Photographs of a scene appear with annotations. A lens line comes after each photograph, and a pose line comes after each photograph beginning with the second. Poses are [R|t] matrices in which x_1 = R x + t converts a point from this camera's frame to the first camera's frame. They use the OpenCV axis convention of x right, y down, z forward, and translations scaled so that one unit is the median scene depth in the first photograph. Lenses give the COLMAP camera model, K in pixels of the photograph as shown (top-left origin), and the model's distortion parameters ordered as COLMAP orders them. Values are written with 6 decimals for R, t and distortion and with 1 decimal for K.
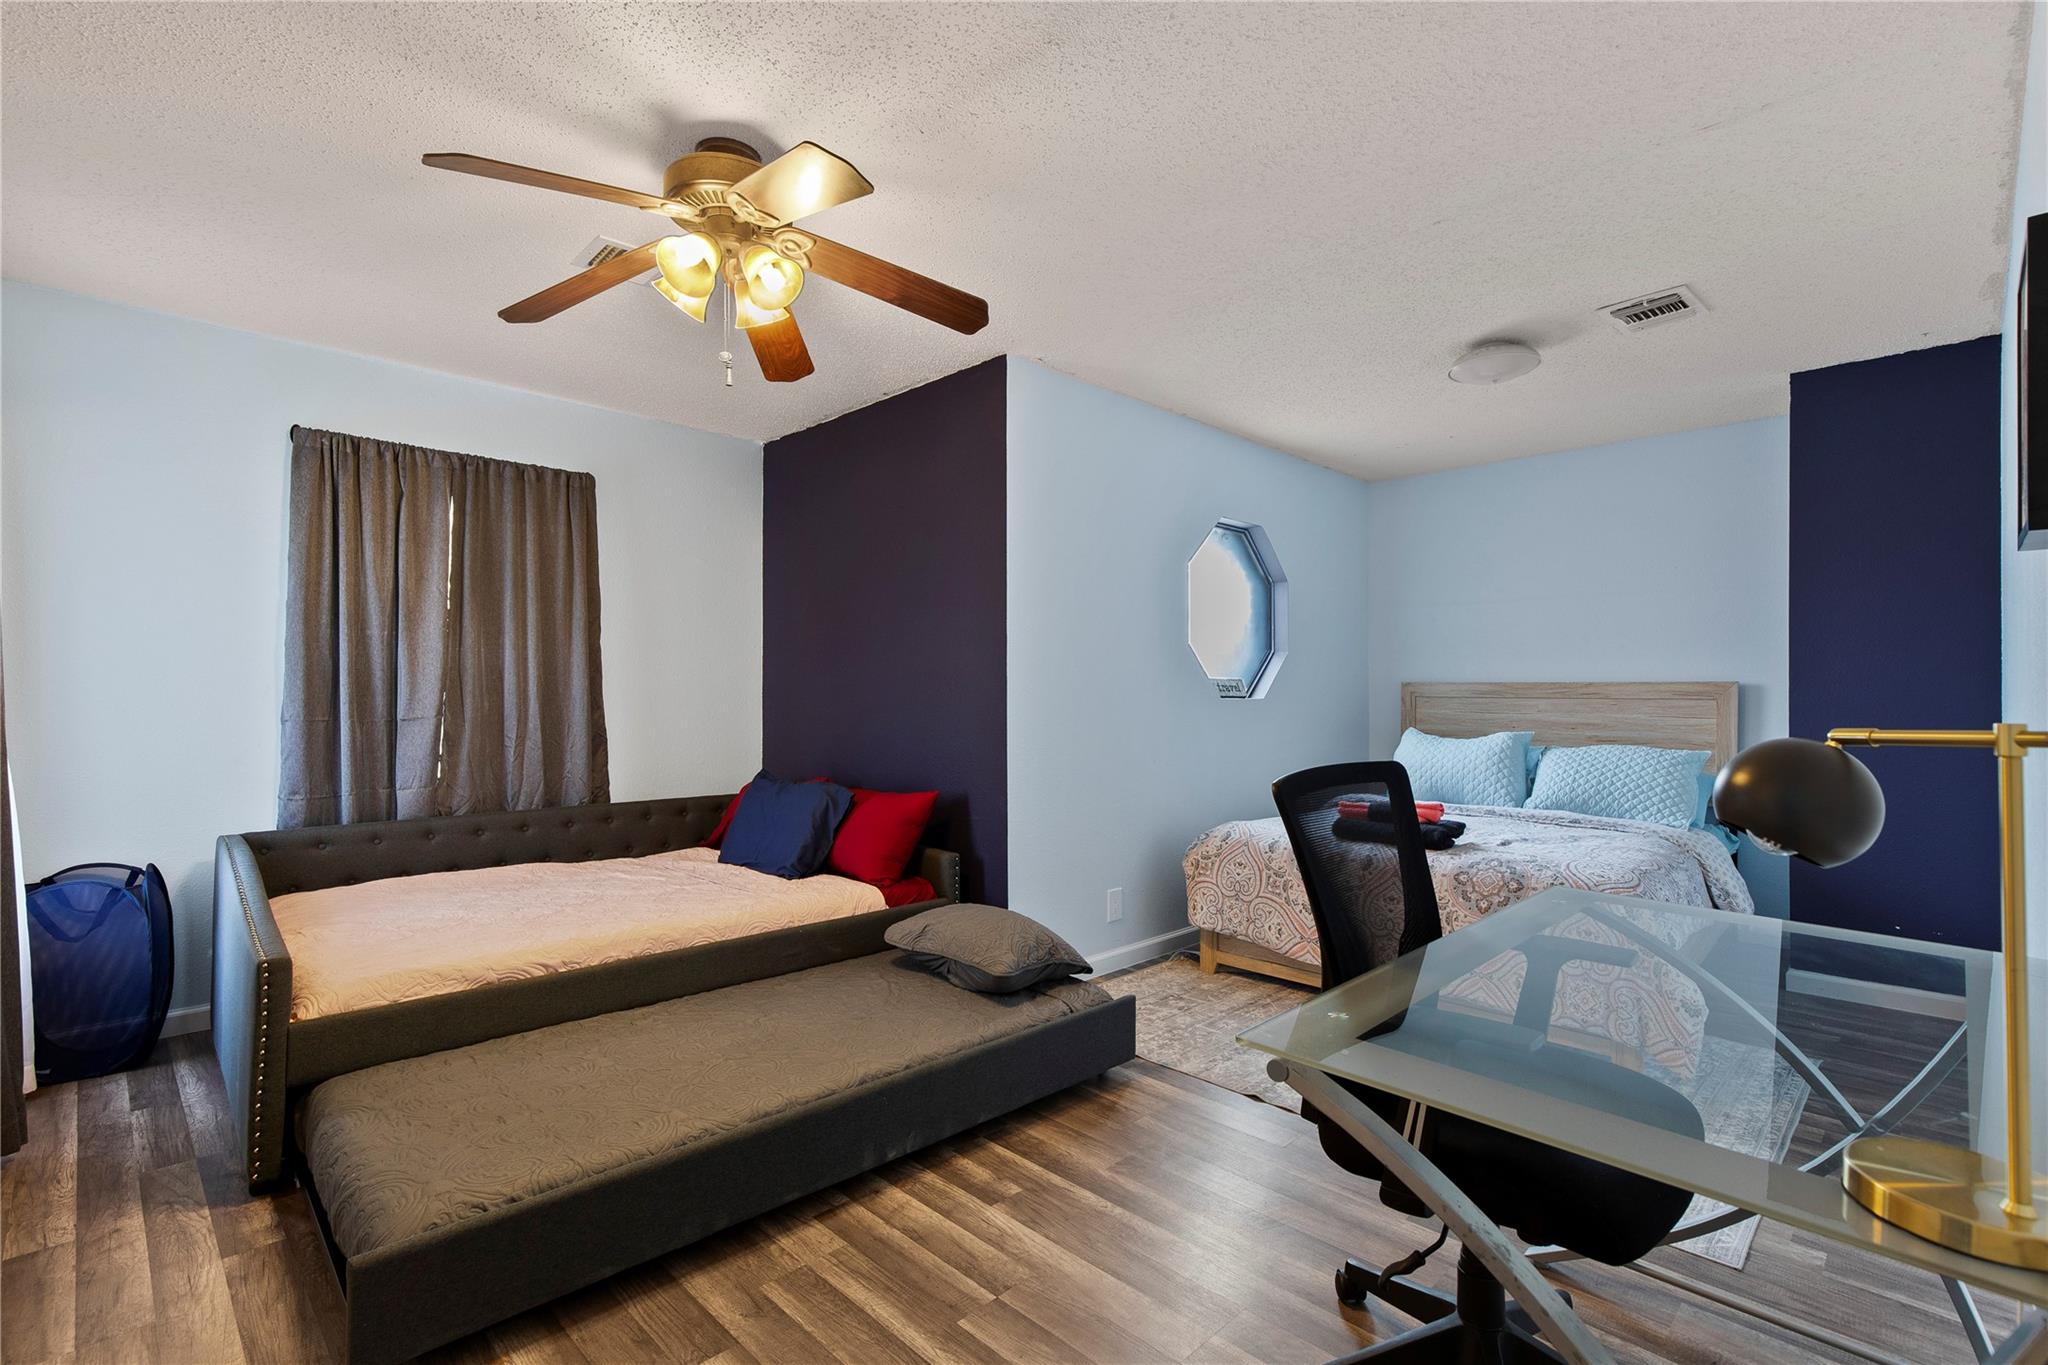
lens RADIAL K [[947.8, 0, 1022.8], [0, 947.8, 688.6], [0, 0, 1]] dist [0.018408, 0.000530]
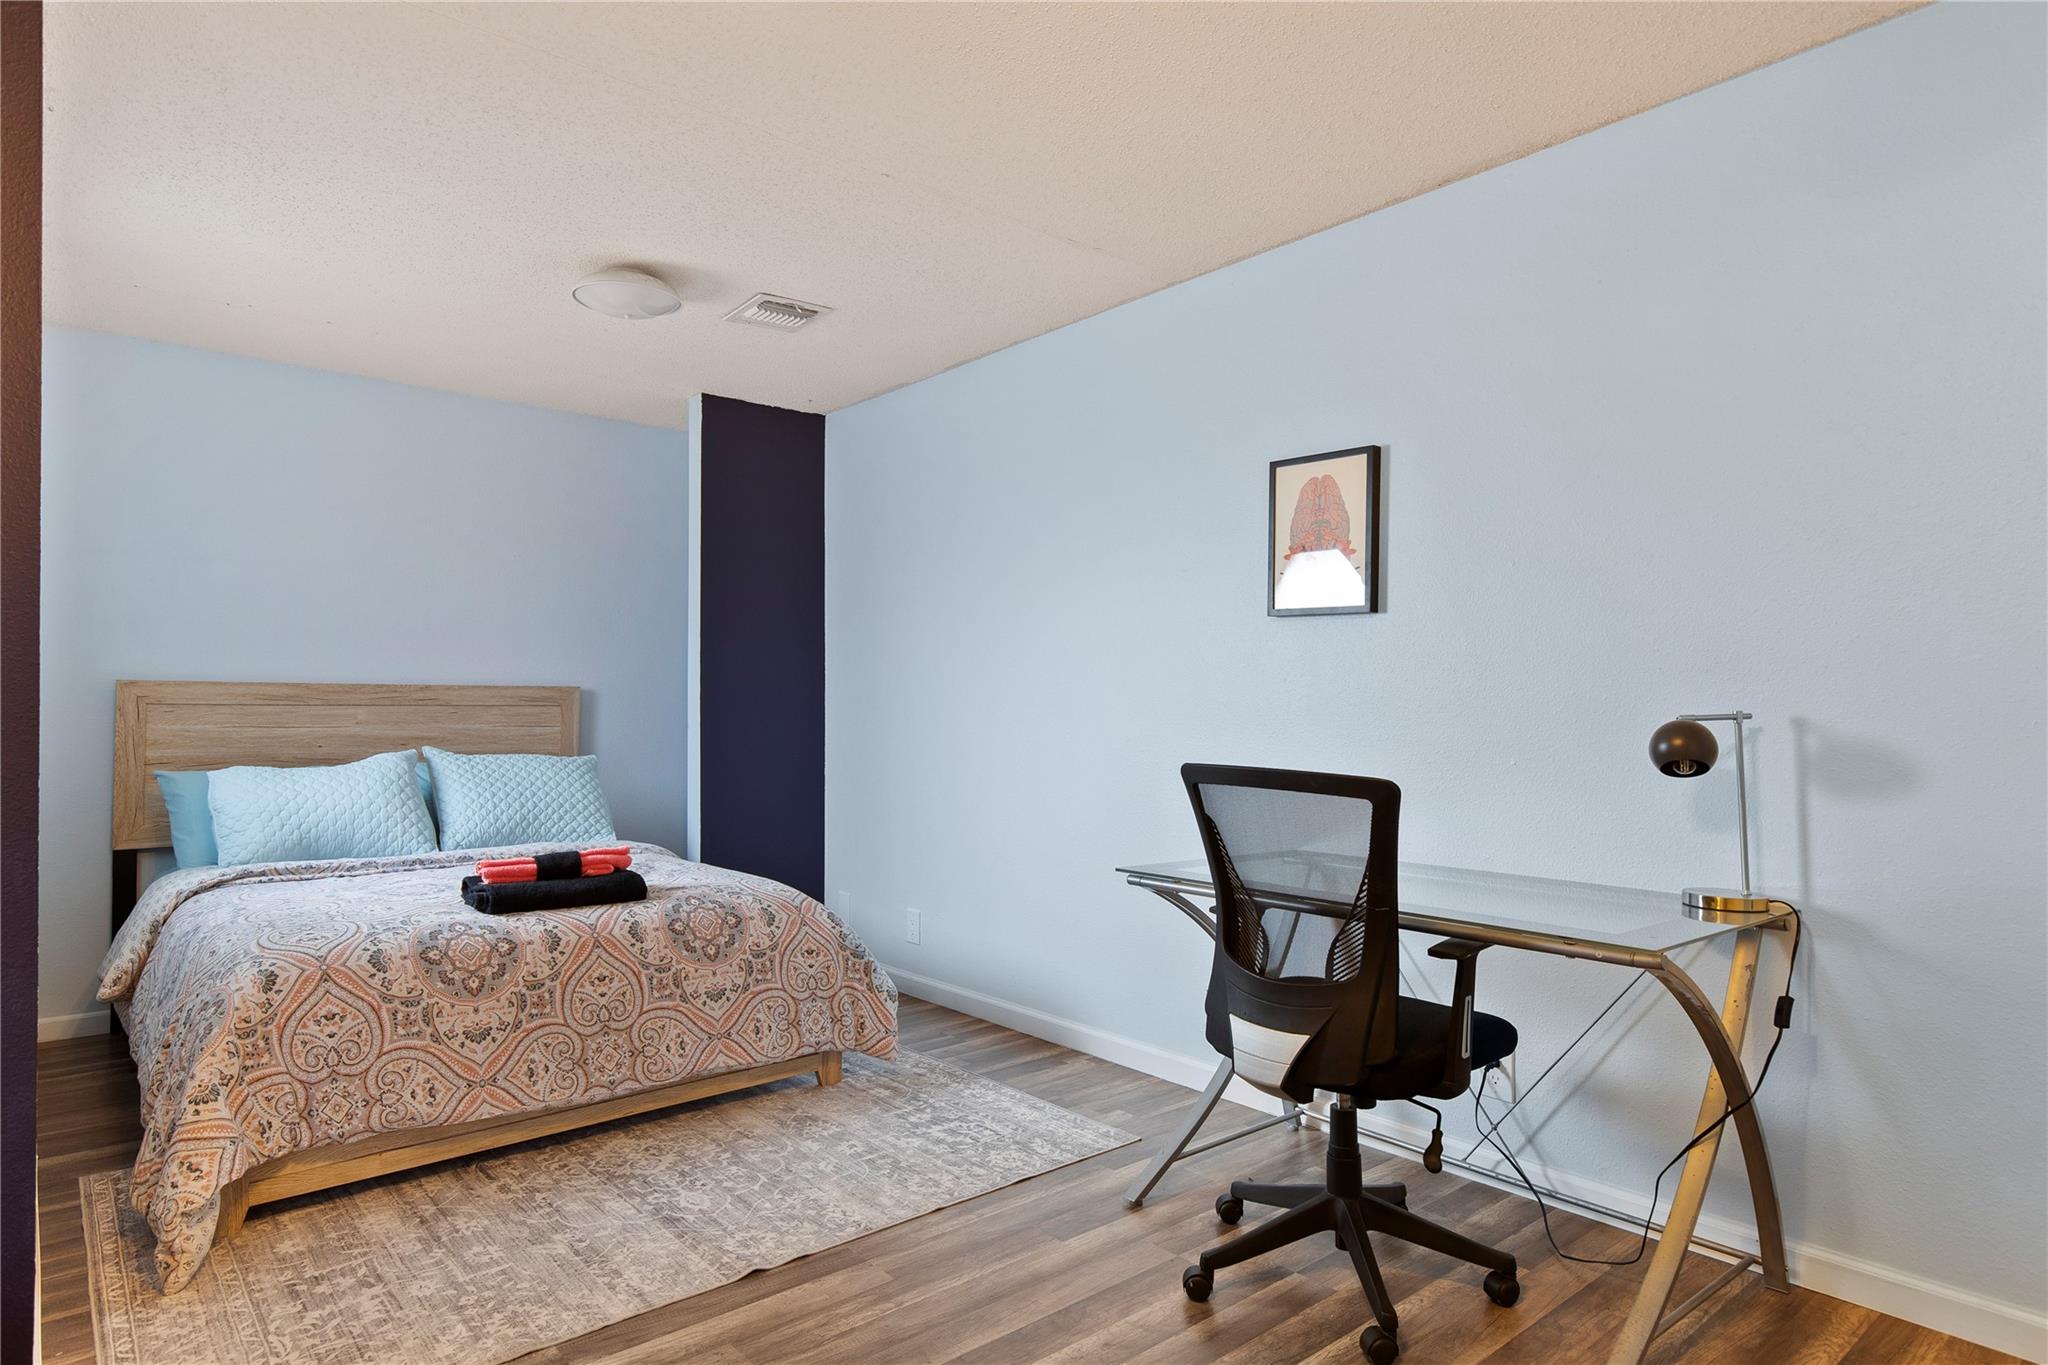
lens RADIAL K [[1175.9, 0, 1022.5], [0, 1175.9, 684.3], [0, 0, 1]] dist [-0.060354, -0.001232]
pose [[0.083683, 0.010311, 0.996439, -0.371990], [-0.007867, 0.999922, -0.009687, -0.002062], [-0.996461, -0.007028, 0.083757, 0.480185]]
